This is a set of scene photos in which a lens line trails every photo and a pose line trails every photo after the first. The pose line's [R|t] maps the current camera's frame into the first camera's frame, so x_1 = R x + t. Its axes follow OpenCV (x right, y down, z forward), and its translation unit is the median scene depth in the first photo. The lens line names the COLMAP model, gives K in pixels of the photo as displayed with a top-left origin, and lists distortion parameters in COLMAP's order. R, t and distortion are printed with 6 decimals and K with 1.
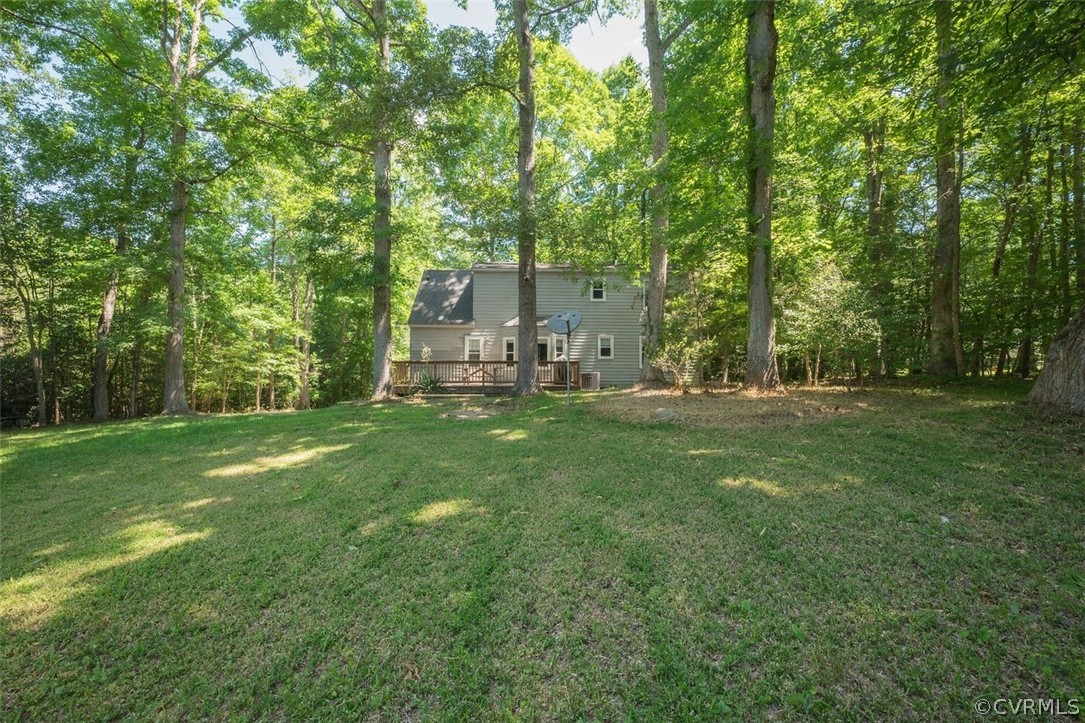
lens RADIAL K [[479.9, 0, 544.5], [0, 479.9, 360.3], [0, 0, 1]] dist [-0.002000, -0.000983]
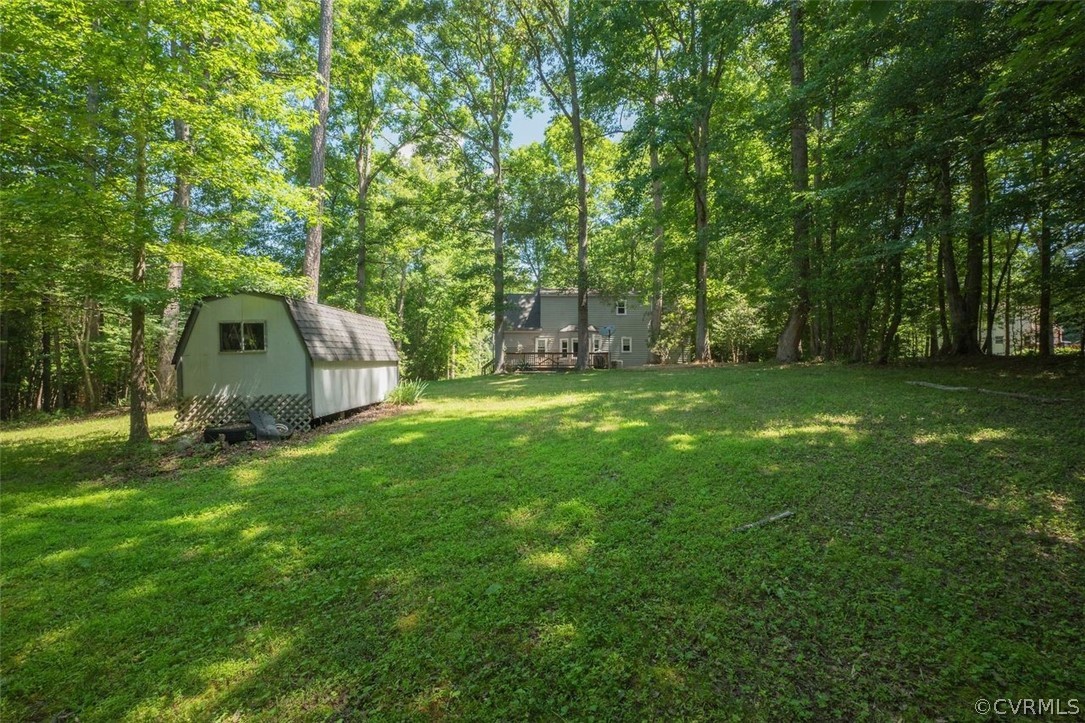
lens RADIAL K [[479.9, 0, 539.9], [0, 479.9, 361.4], [0, 0, 1]] dist [-0.002000, -0.000983]
pose [[0.998849, -0.000003, -0.047964, -0.078208], [-0.000192, 0.999992, -0.004062, 0.033516], [0.047964, 0.004066, 0.998841, -0.570243]]
